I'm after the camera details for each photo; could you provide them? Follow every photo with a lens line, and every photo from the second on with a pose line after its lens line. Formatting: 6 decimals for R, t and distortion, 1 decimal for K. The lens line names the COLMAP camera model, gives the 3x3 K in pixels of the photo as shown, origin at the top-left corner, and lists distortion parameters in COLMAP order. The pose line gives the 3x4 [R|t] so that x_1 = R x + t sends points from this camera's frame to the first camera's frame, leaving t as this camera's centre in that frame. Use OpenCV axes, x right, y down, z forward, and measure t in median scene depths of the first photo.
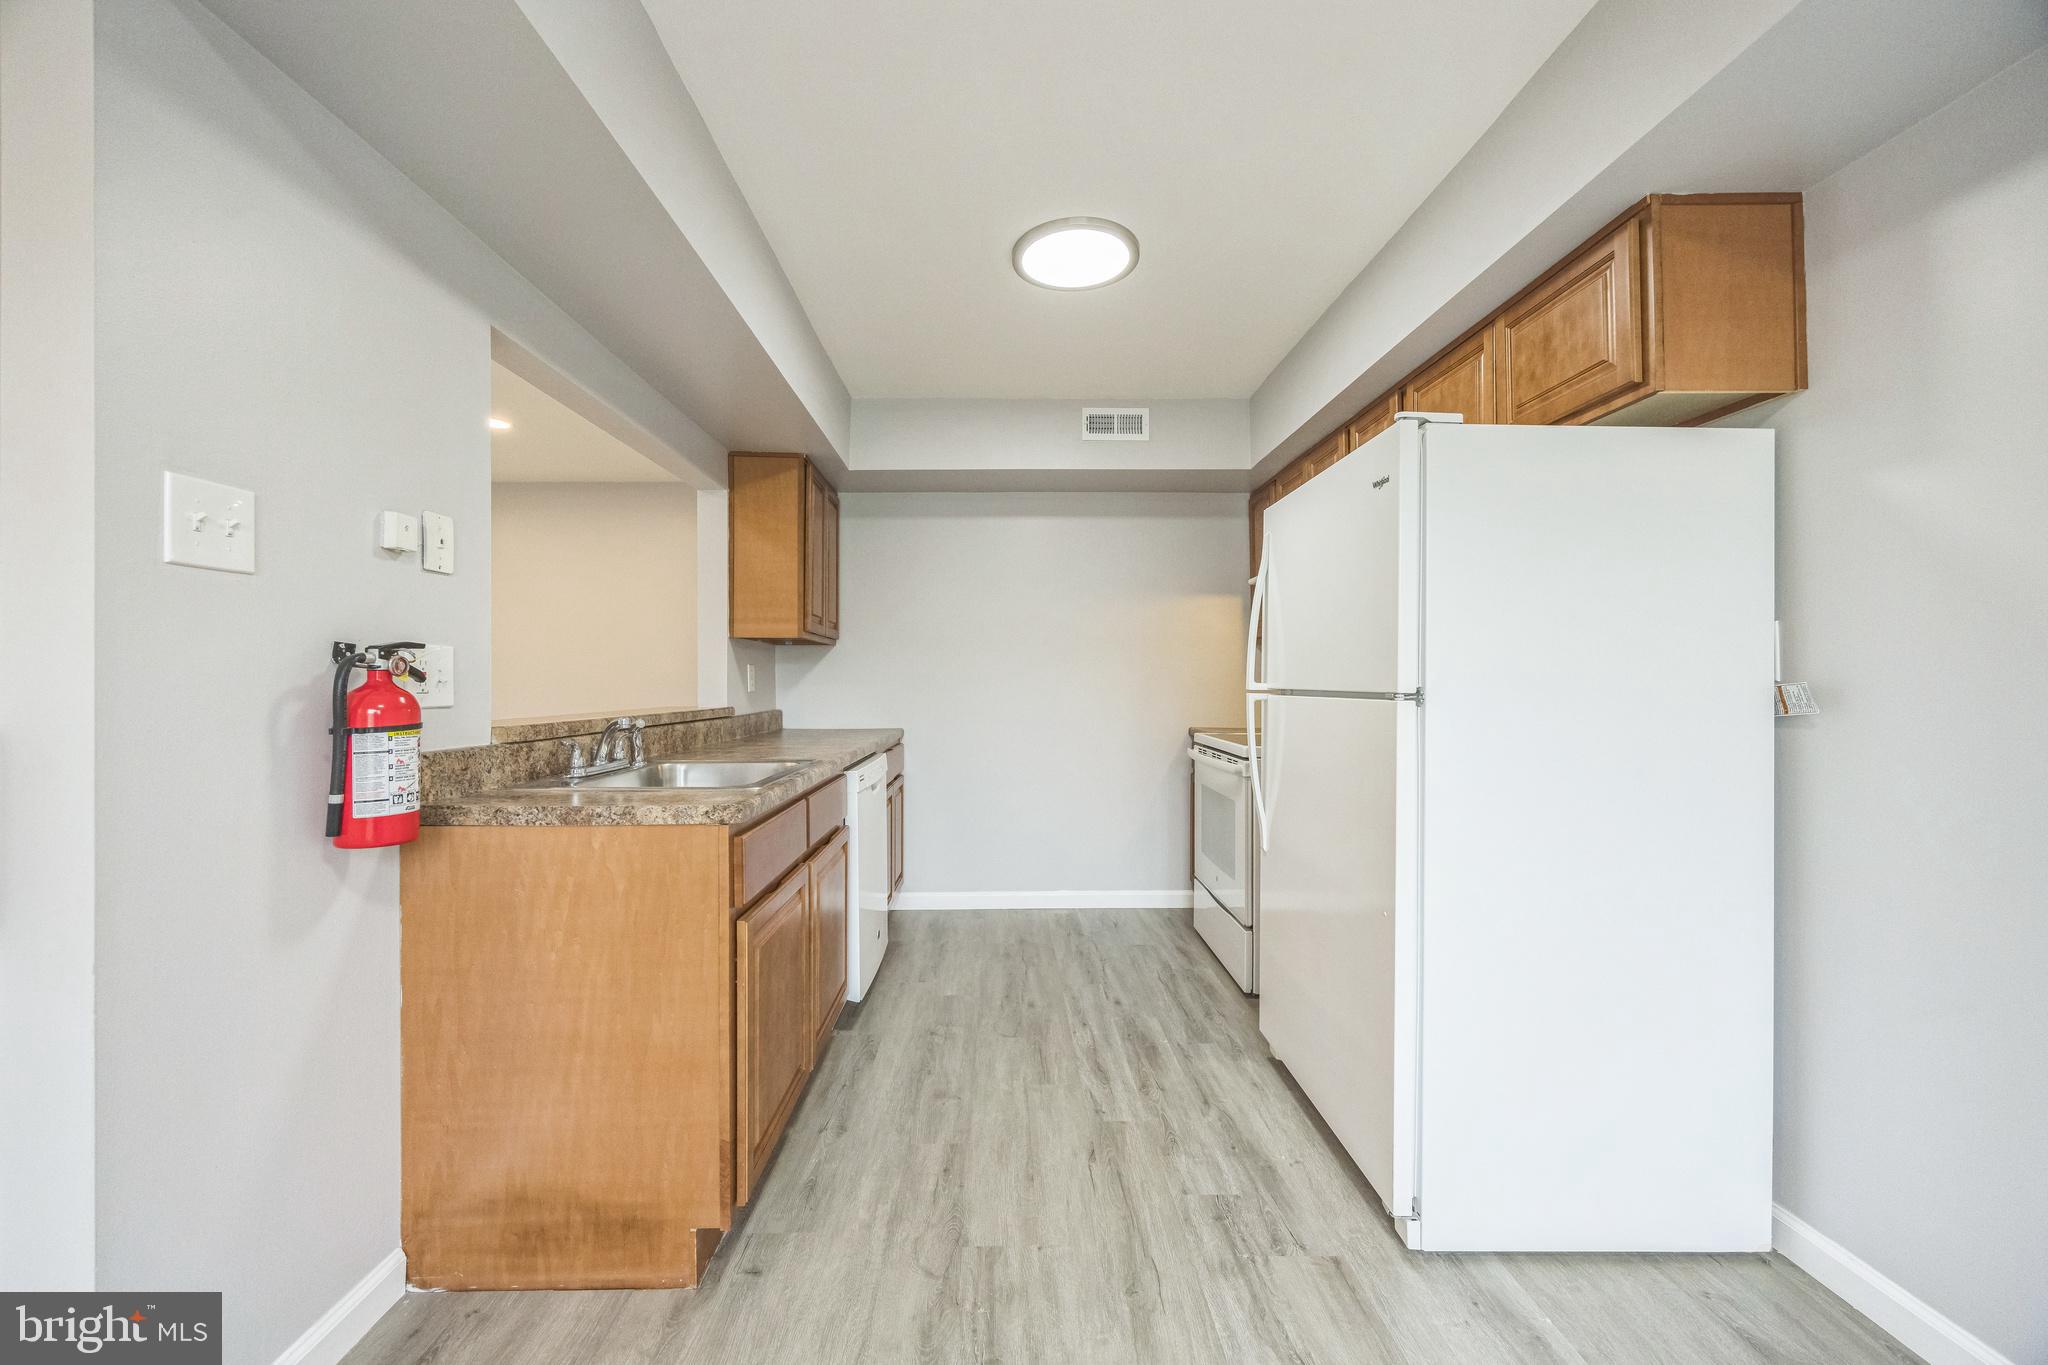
lens RADIAL K [[777.4, 0, 1021.6], [0, 777.4, 678.6], [0, 0, 1]] dist [-0.002527, -0.000895]
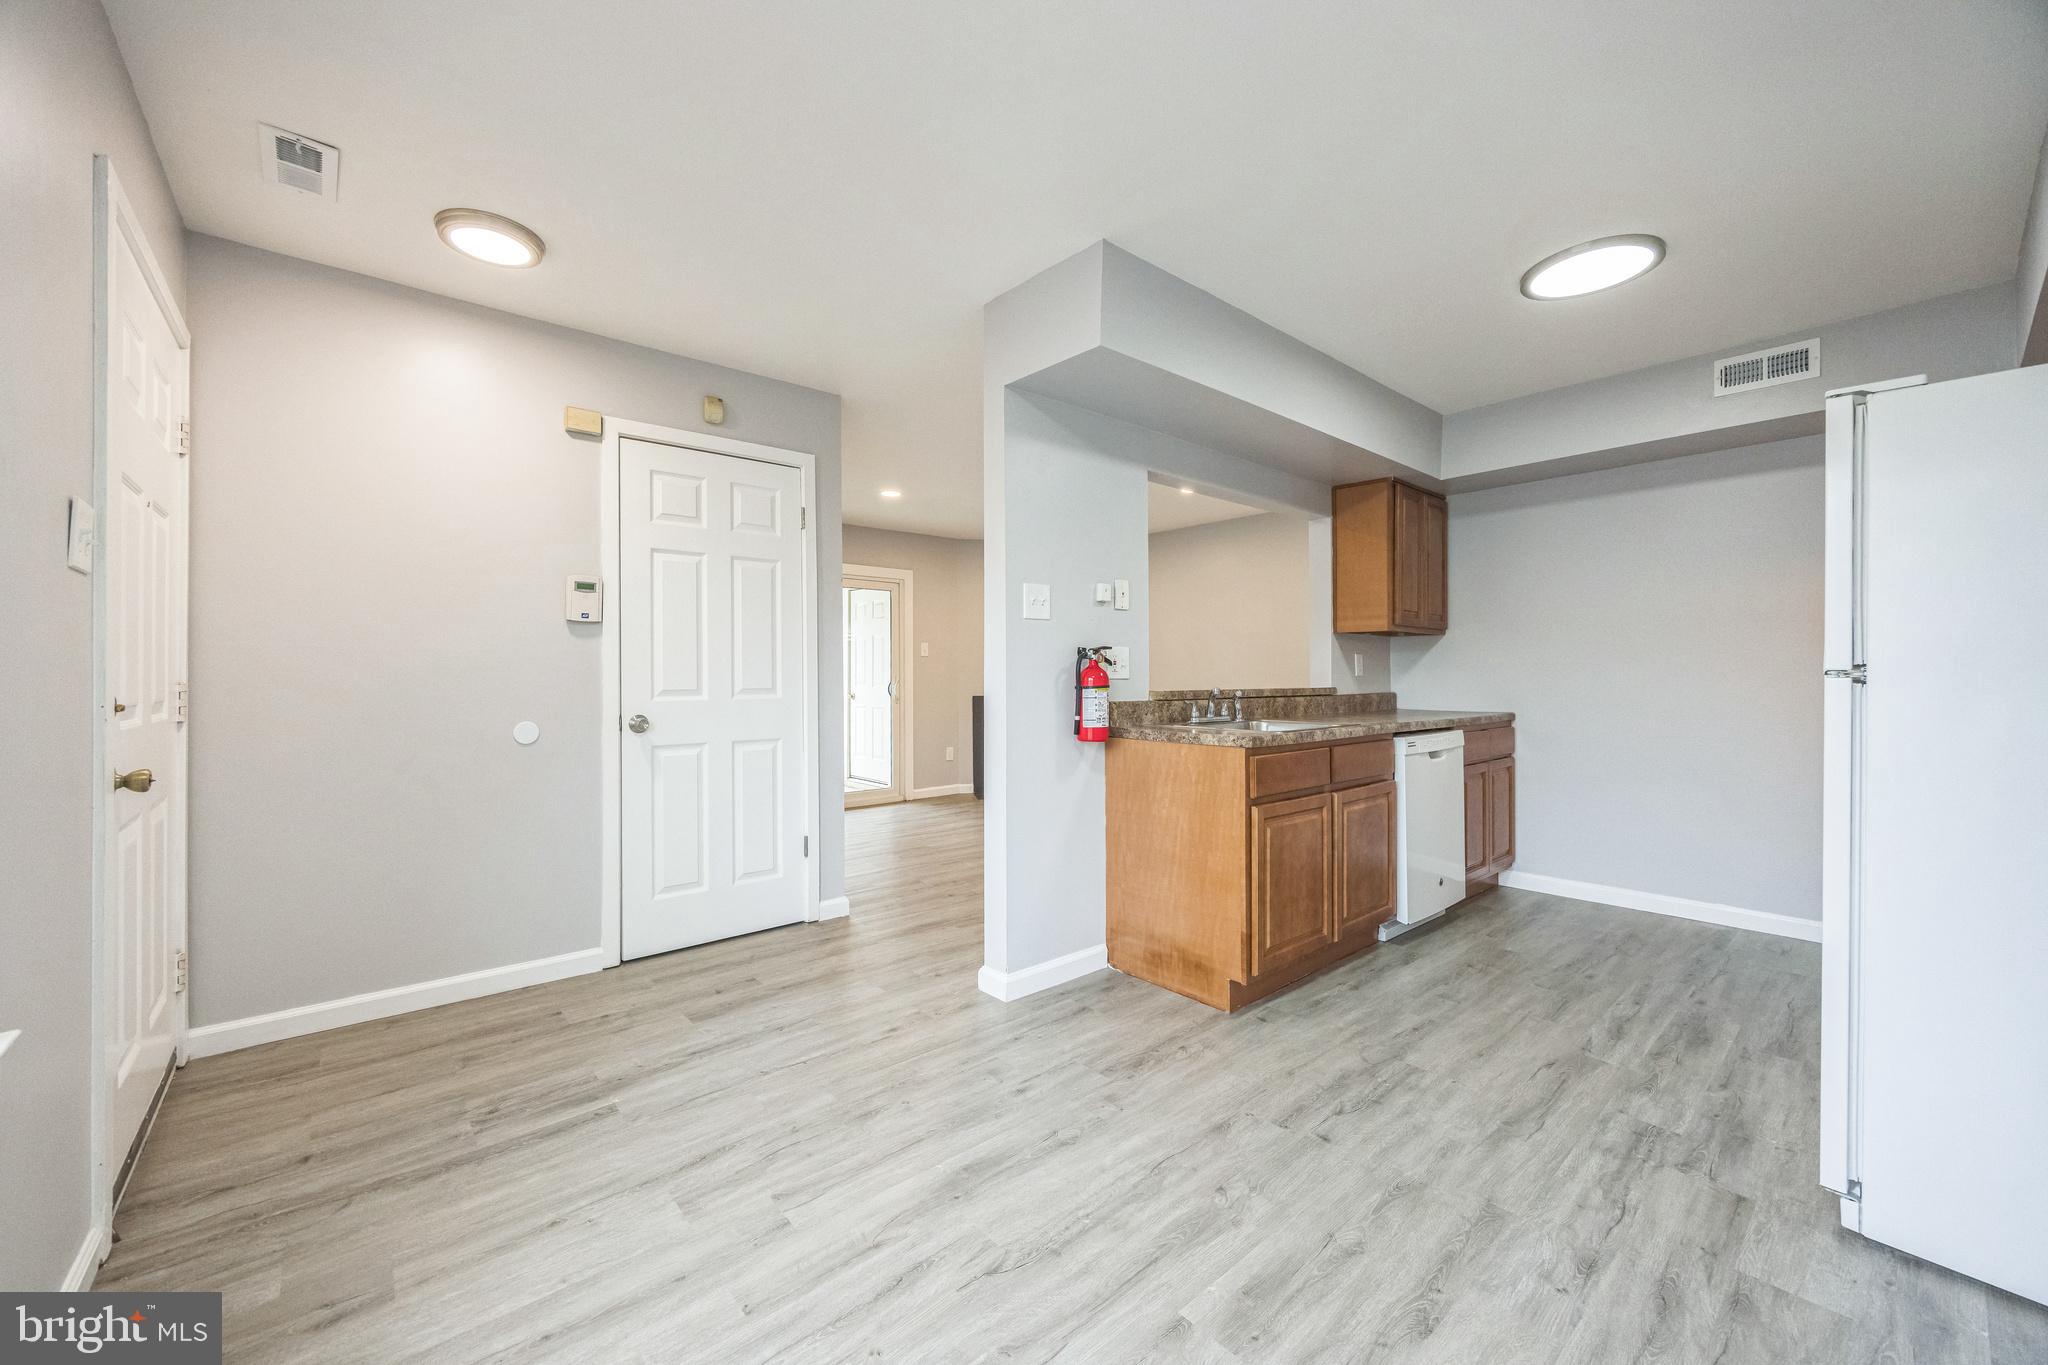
lens RADIAL K [[777.4, 0, 1024.2], [0, 777.4, 676.0], [0, 0, 1]] dist [-0.002527, -0.000895]
pose [[0.644836, 0.002536, -0.764317, 0.535188], [0.003755, 0.999972, 0.006486, 0.014711], [0.764312, -0.007052, 0.644808, -0.410503]]
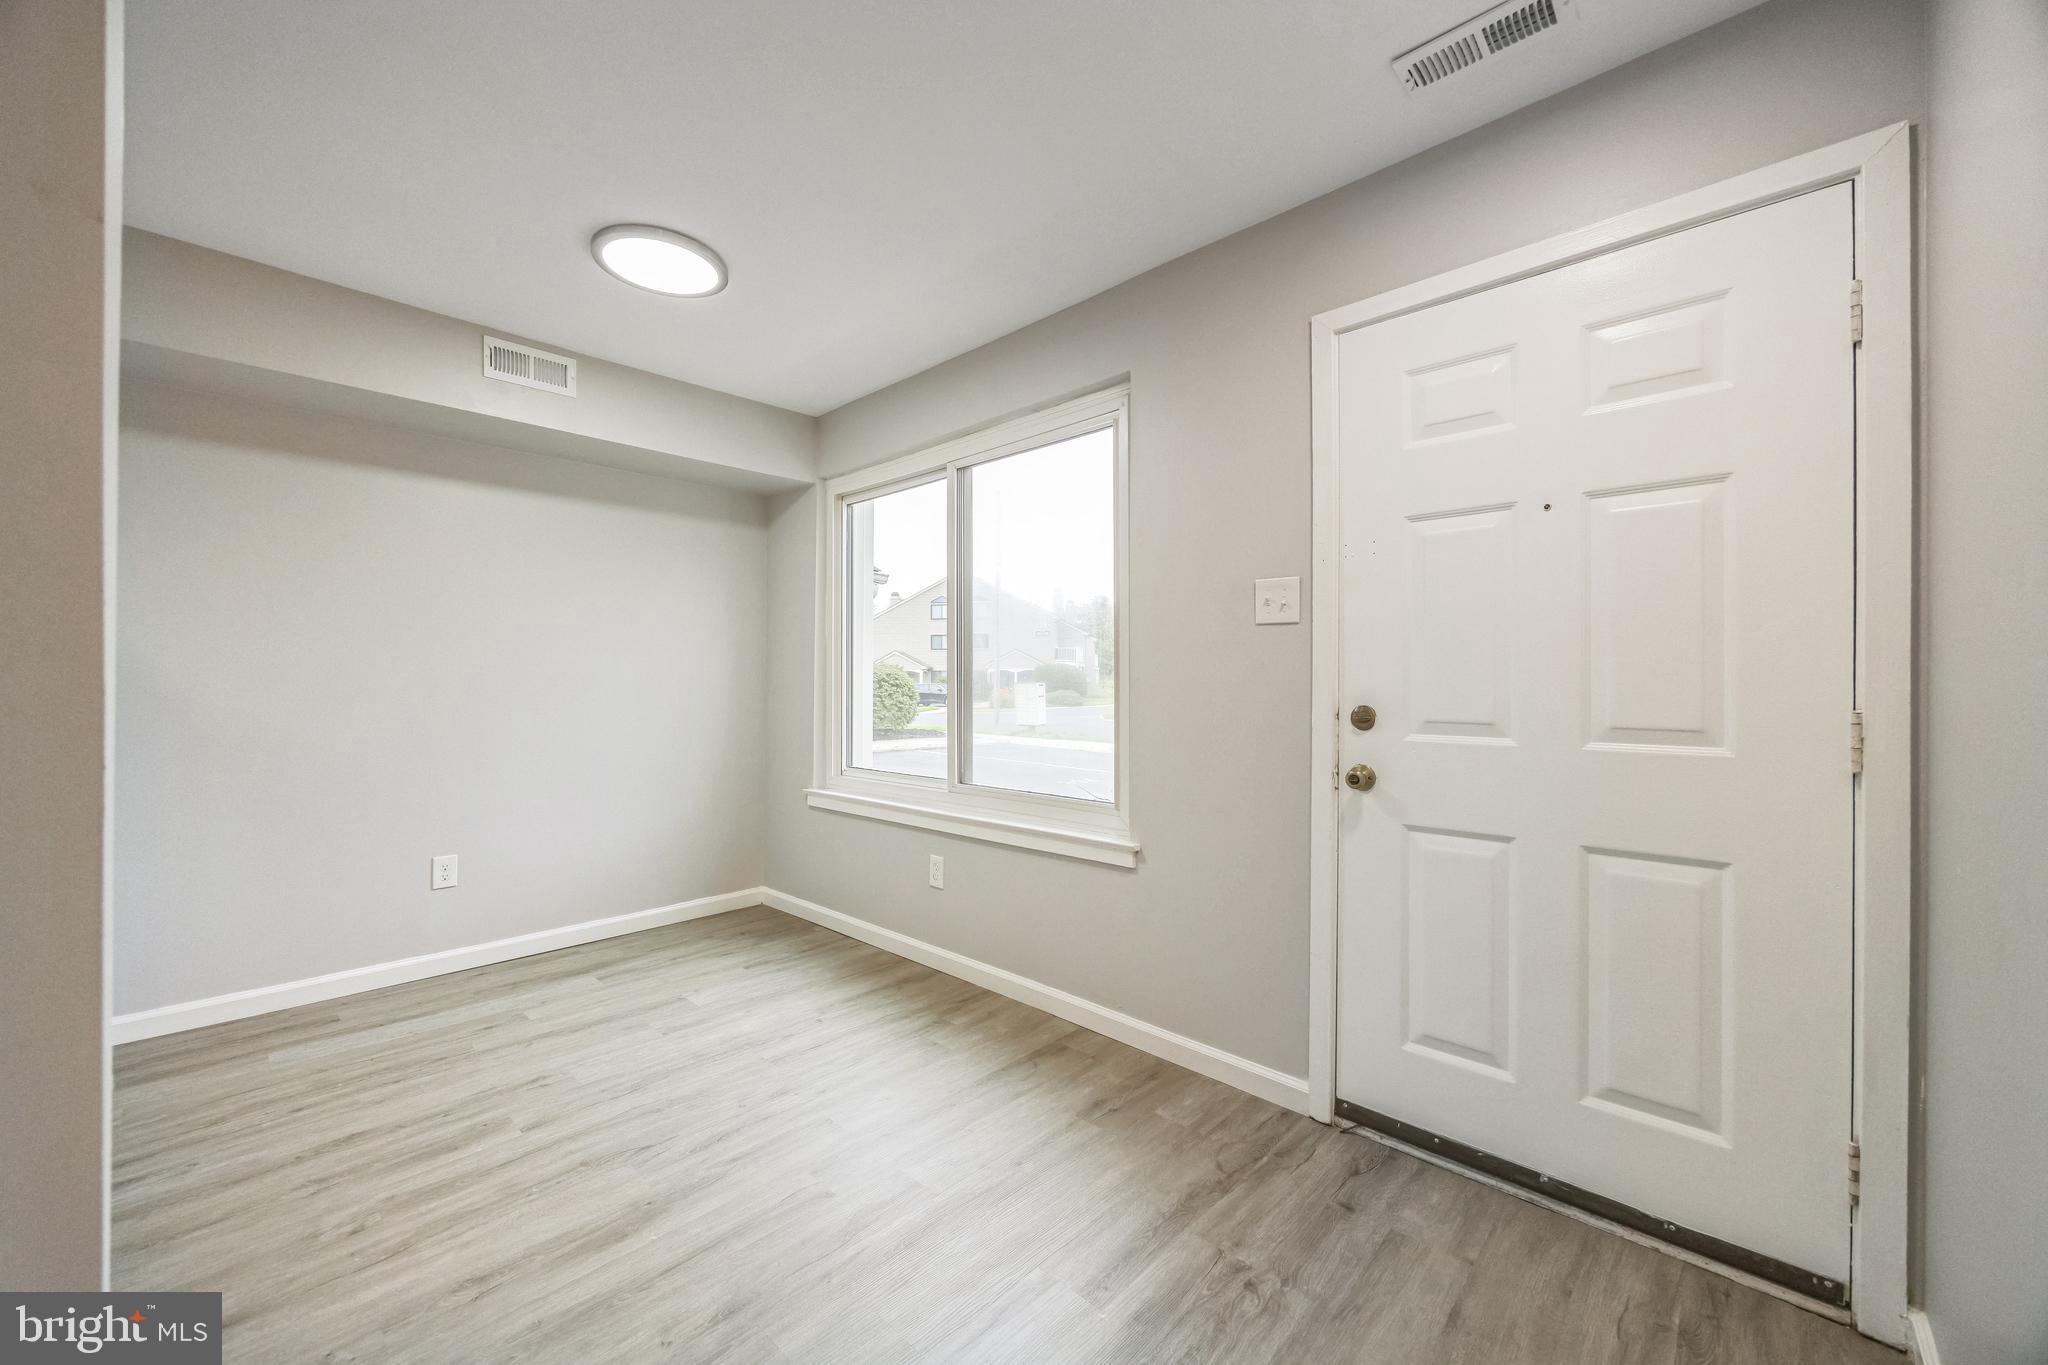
lens RADIAL K [[777.4, 0, 1018.0], [0, 777.4, 692.2], [0, 0, 1]] dist [-0.002527, -0.000895]
pose [[-0.711716, -0.009041, 0.702409, -1.346151], [-0.008265, 0.999956, 0.004496, 0.012340], [-0.702419, -0.002605, -0.711759, 0.553206]]
